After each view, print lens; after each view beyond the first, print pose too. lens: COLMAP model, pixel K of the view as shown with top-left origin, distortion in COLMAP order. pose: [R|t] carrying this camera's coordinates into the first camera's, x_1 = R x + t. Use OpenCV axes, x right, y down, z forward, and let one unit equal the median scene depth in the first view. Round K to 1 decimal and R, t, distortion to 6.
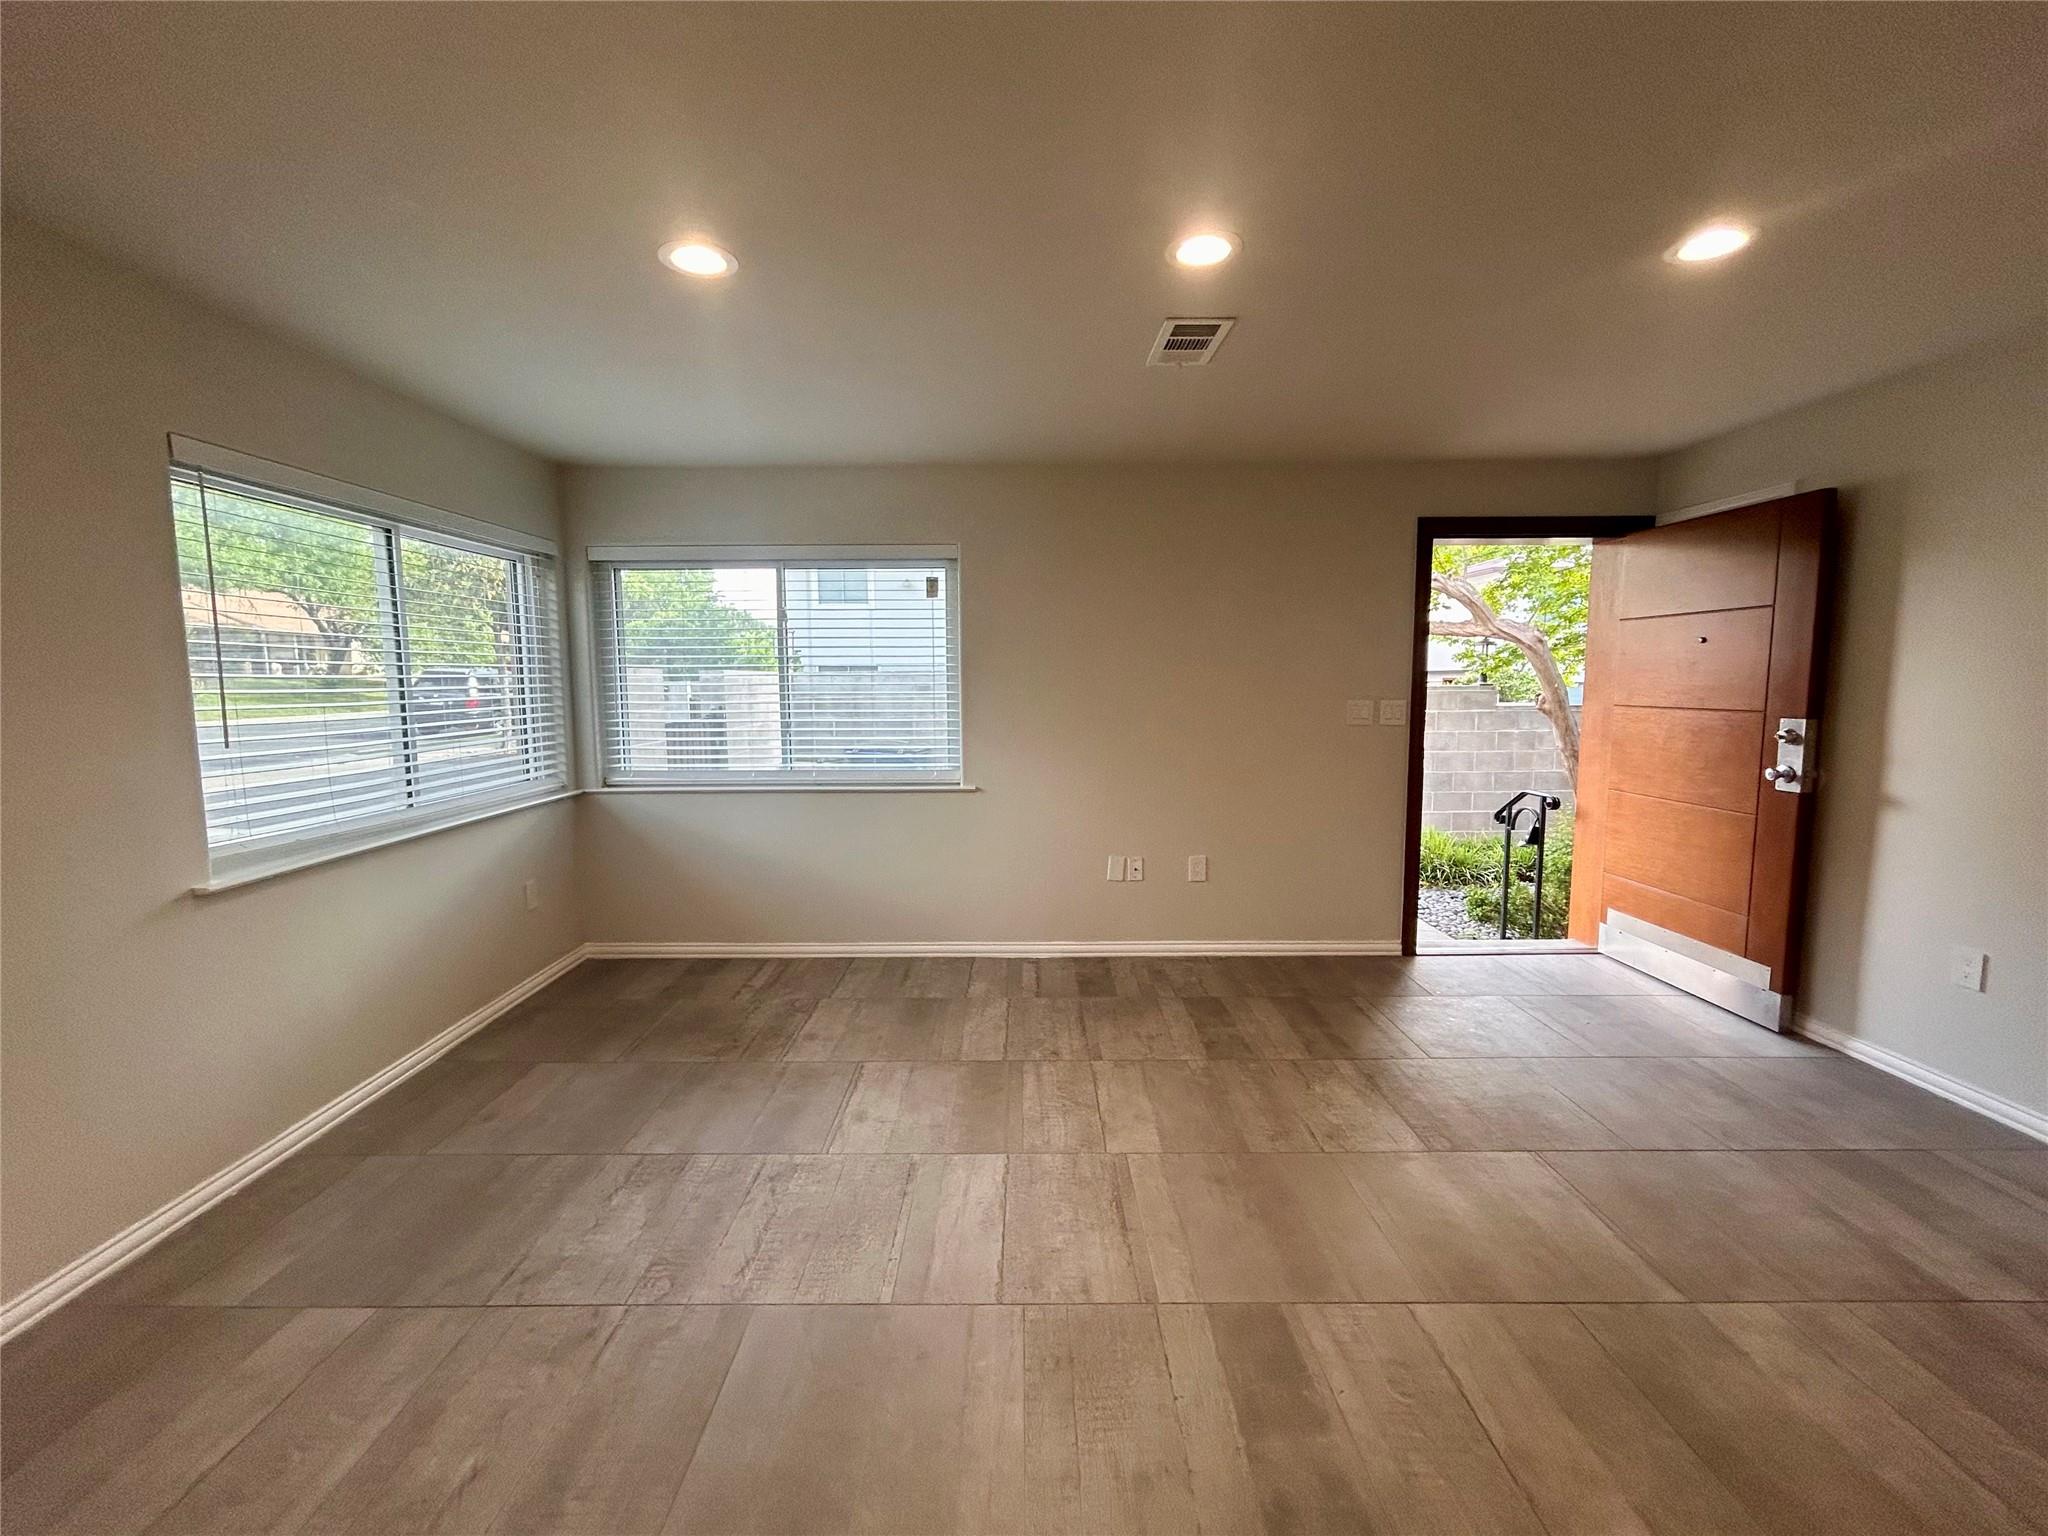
lens RADIAL K [[832.3, 0, 1011.9], [0, 832.3, 762.7], [0, 0, 1]] dist [-0.000332, -0.000022]
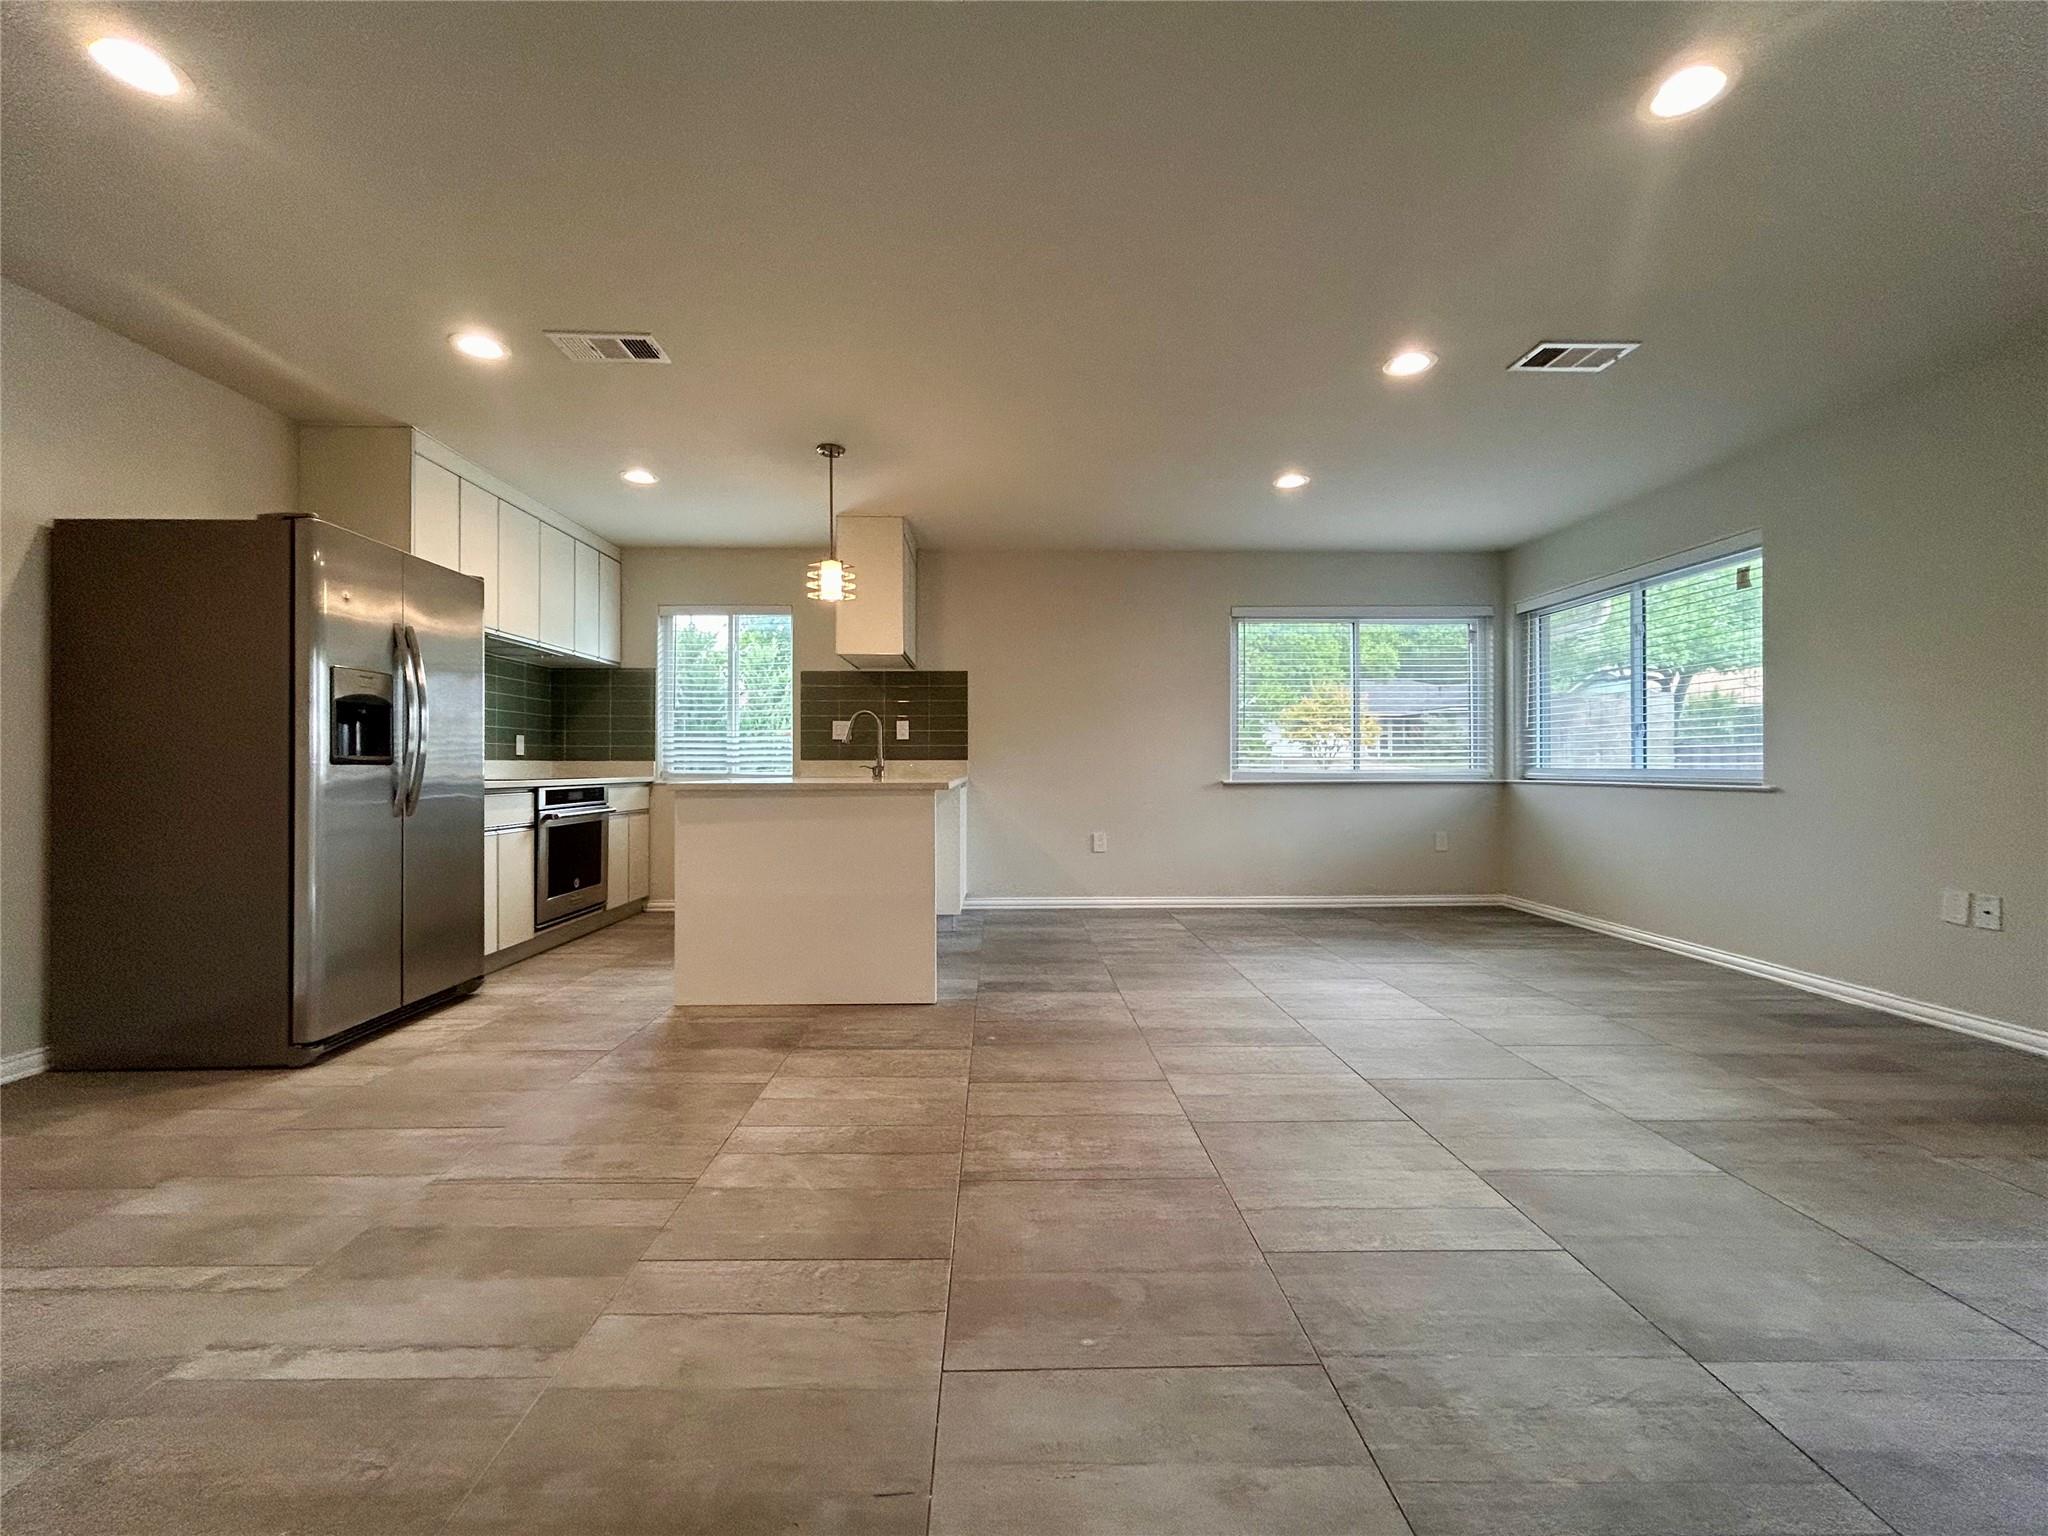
lens RADIAL K [[832.3, 0, 1011.9], [0, 832.3, 762.7], [0, 0, 1]] dist [-0.000332, -0.000022]
pose [[0.025695, 0.003029, -0.999665, 0.900874], [-0.098322, 0.995155, 0.000488, 0.090124], [0.994823, 0.098277, 0.025868, 0.162181]]
